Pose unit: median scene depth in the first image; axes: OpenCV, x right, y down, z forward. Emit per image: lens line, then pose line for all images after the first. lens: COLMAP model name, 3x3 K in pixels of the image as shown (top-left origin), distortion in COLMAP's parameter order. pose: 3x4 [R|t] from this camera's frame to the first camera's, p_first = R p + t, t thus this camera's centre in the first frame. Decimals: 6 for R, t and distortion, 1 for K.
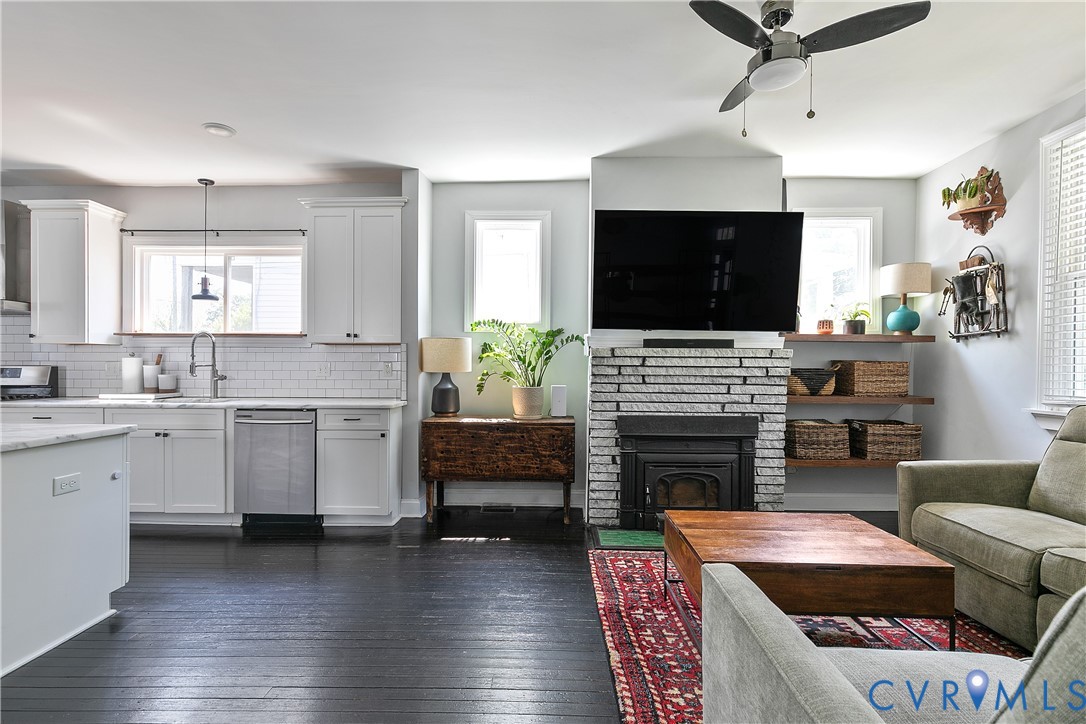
lens RADIAL K [[495.3, 0, 545.3], [0, 495.3, 370.0], [0, 0, 1]] dist [0.005990, -0.002264]
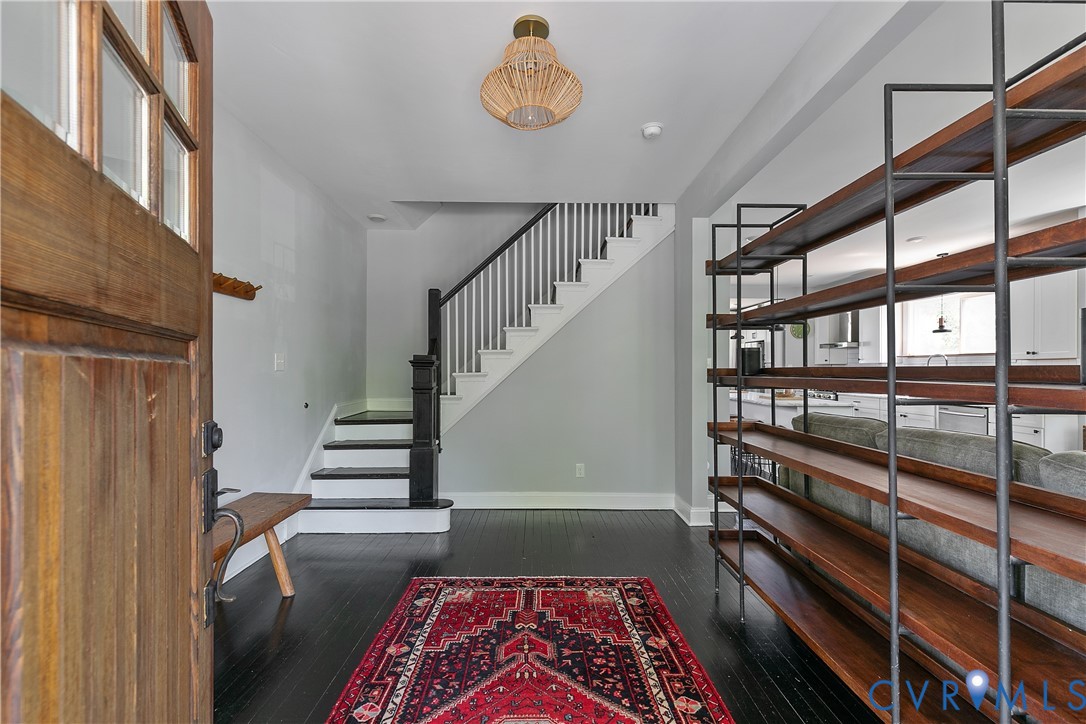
lens RADIAL K [[495.3, 0, 537.1], [0, 495.3, 367.6], [0, 0, 1]] dist [0.005990, -0.002264]
pose [[0.037026, -0.008767, -0.999276, 0.898857], [-0.008897, 0.999919, -0.009103, -0.010747], [0.999275, 0.009228, 0.036945, -0.330014]]
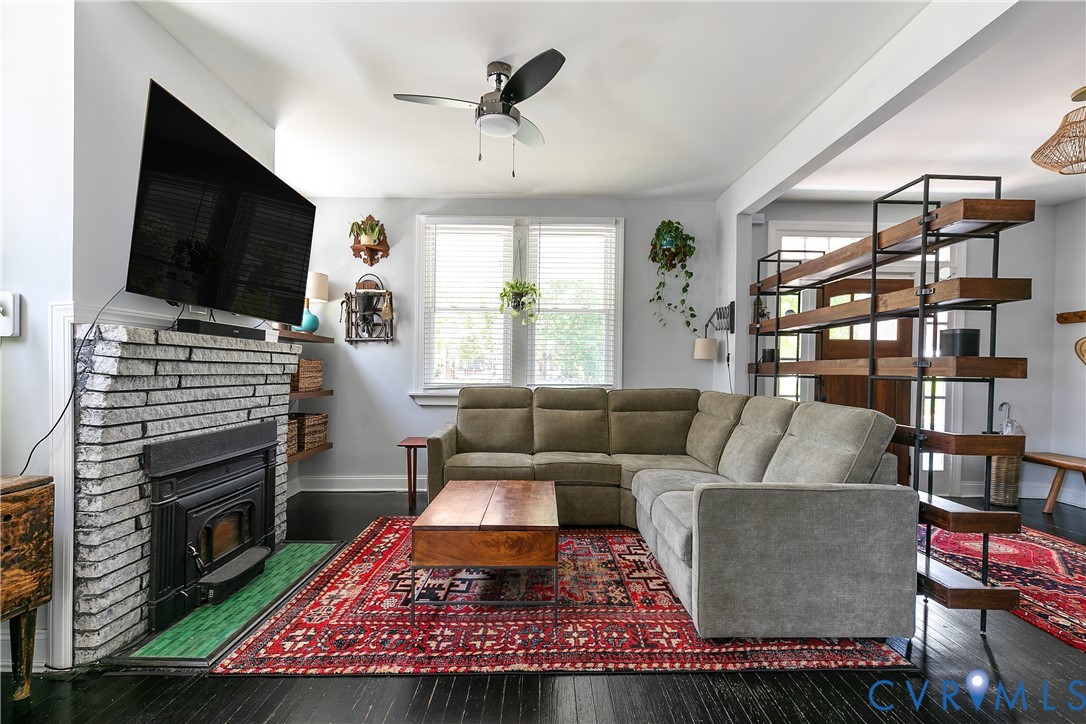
lens RADIAL K [[495.3, 0, 550.3], [0, 495.3, 374.2], [0, 0, 1]] dist [0.005990, -0.002264]
pose [[-0.043408, -0.015614, 0.998935, -0.457977], [-0.007957, 0.999852, 0.015283, -0.004591], [-0.999026, -0.007285, -0.043526, 0.550808]]
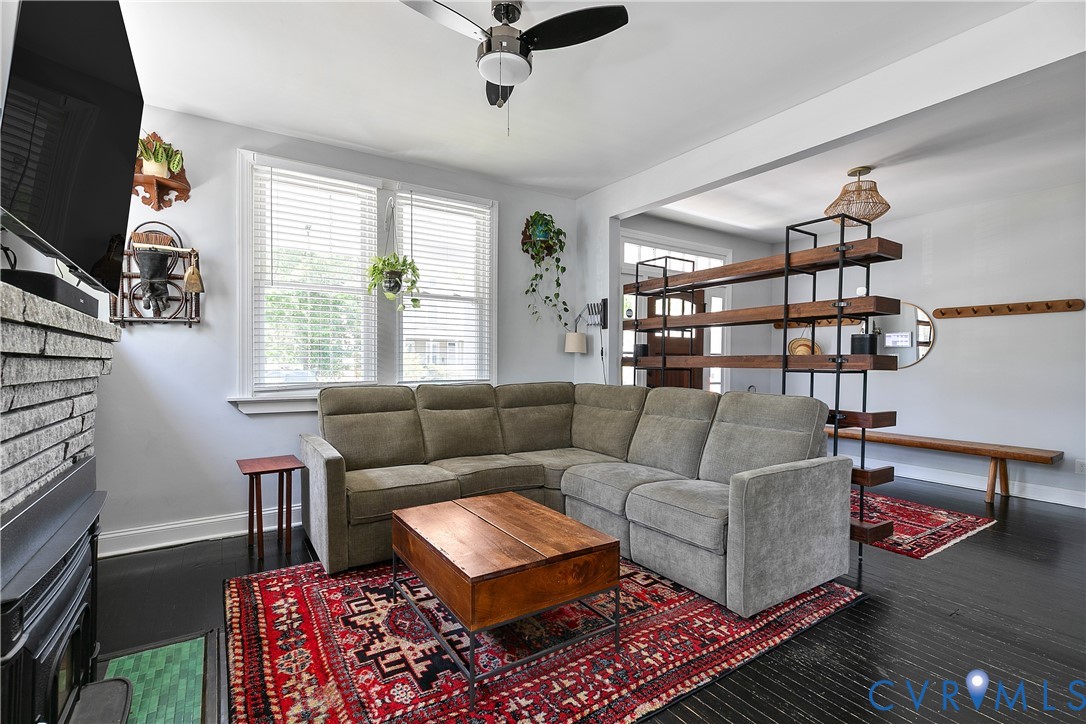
lens RADIAL K [[495.3, 0, 548.5], [0, 495.3, 373.9], [0, 0, 1]] dist [0.005990, -0.002264]
pose [[-0.571374, -0.027306, 0.820235, -0.247019], [-0.007225, 0.999575, 0.028243, -0.007937], [-0.820658, 0.010211, -0.571328, 0.898526]]
